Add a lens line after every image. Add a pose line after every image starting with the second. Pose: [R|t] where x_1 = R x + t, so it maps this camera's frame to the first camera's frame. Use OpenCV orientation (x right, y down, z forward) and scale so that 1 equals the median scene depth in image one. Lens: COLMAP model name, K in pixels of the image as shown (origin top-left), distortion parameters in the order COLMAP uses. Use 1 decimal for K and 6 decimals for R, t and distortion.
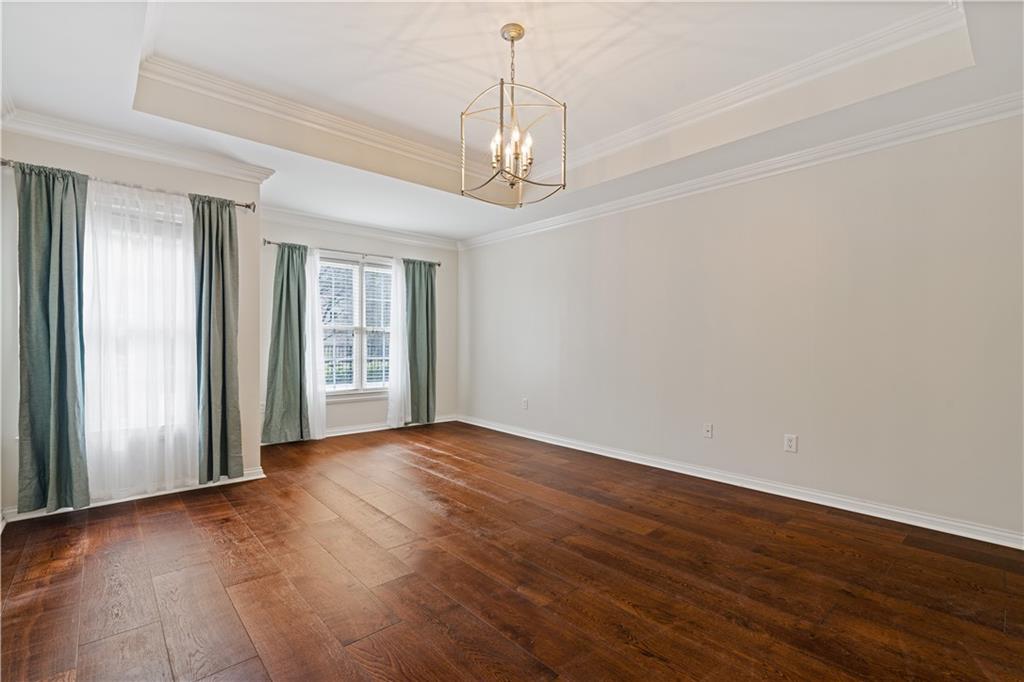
lens RADIAL K [[457.0, 0, 511.0], [0, 457.0, 348.5], [0, 0, 1]] dist [-0.003396, -0.000028]
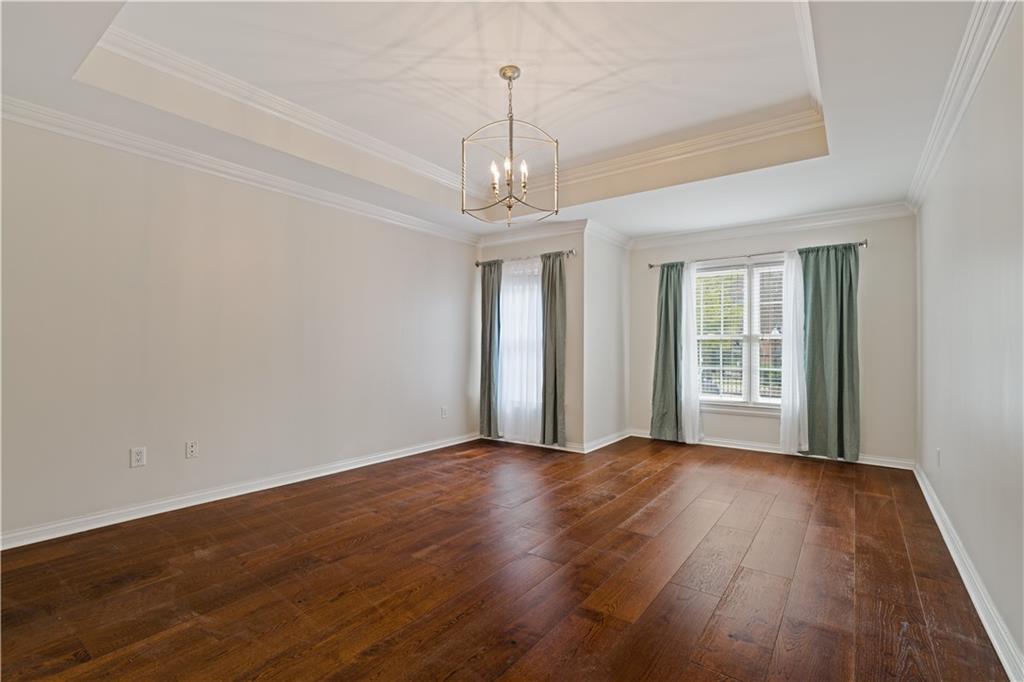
lens RADIAL K [[463.6, 0, 511.7], [0, 463.6, 340.7], [0, 0, 1]] dist [-0.004047, 0.000589]
pose [[0.224445, -0.022288, -0.974232, 0.525469], [-0.018864, 0.999452, -0.027211, -0.000604], [0.974304, 0.024486, 0.223901, 0.364806]]
